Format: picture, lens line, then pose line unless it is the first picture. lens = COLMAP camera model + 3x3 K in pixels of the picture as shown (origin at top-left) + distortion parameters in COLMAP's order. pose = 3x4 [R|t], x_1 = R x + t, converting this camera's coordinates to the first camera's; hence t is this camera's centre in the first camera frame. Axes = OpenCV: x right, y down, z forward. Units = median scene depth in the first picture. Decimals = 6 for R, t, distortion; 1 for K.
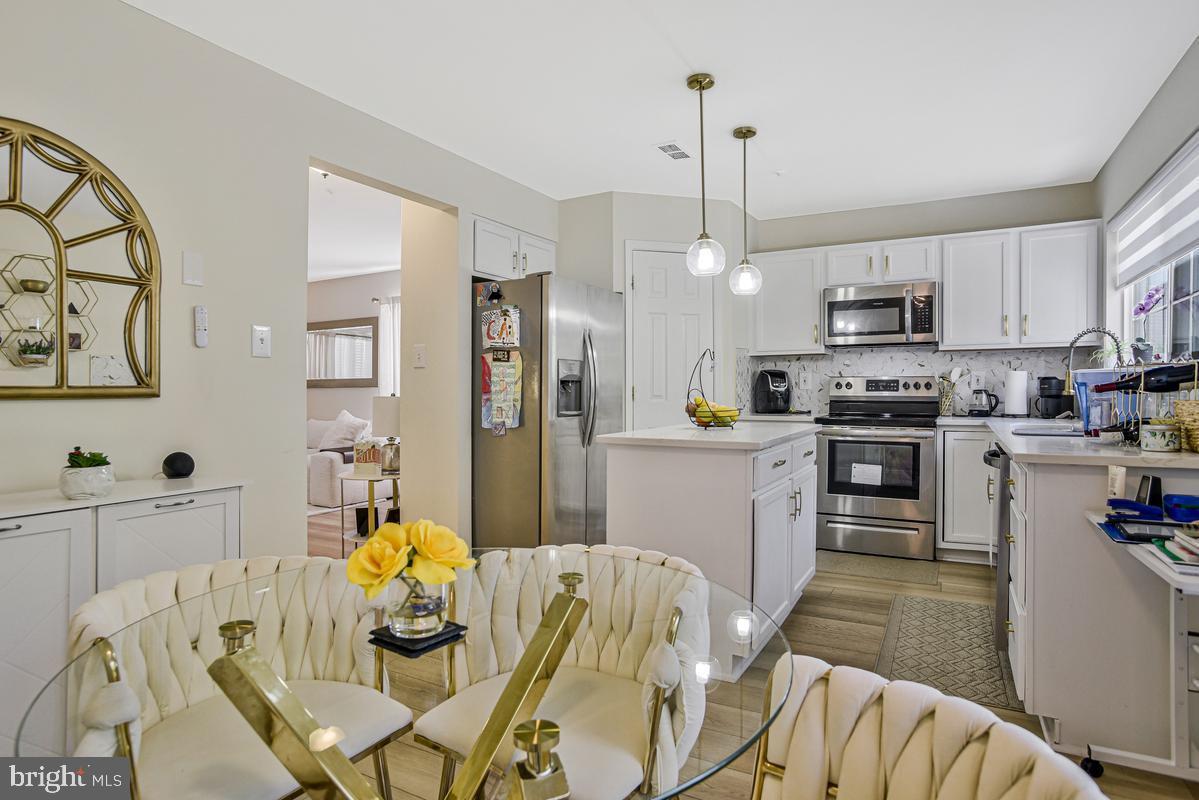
lens RADIAL K [[660.2, 0, 599.5], [0, 660.2, 400.0], [0, 0, 1]] dist [-0.000218, 0.000139]
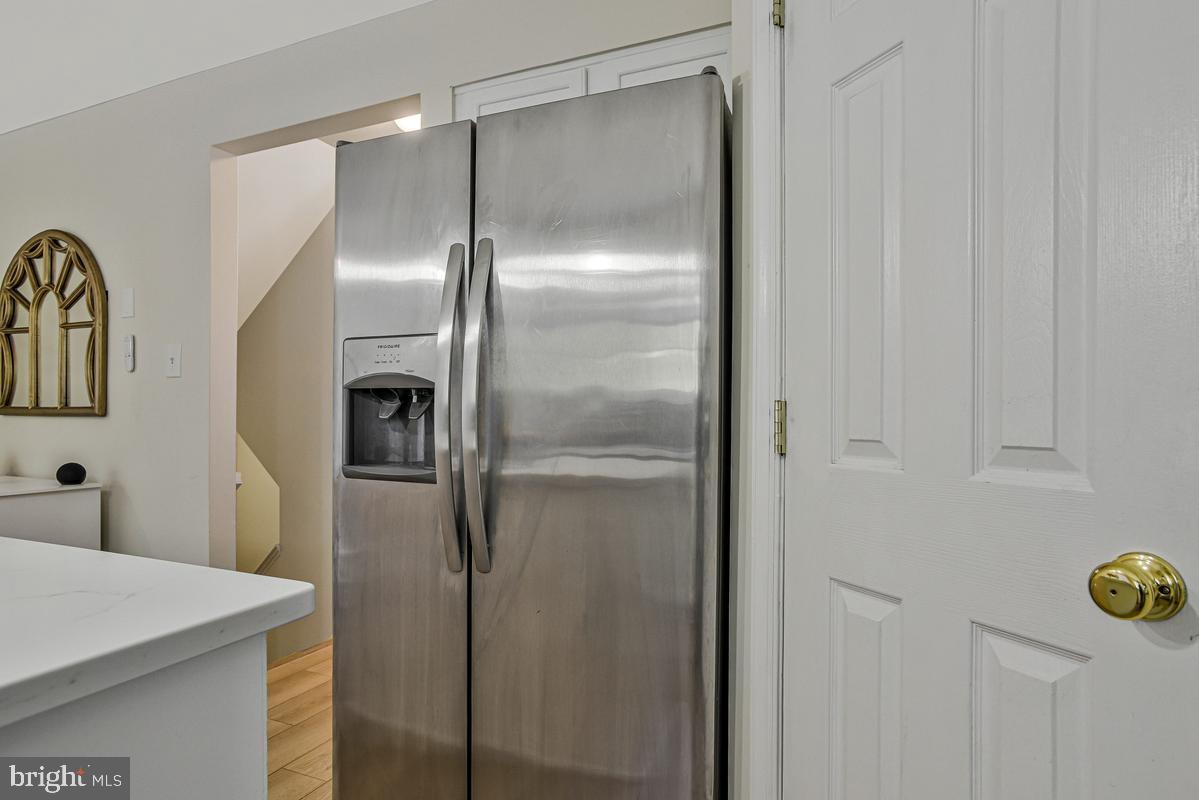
lens RADIAL K [[660.2, 0, 599.5], [0, 660.2, 400.0], [0, 0, 1]] dist [-0.000218, 0.000139]
pose [[0.060635, -0.010845, -0.998101, 0.293506], [-0.016302, 0.999797, -0.011854, -0.015746], [0.998027, 0.016989, 0.060446, 0.883371]]
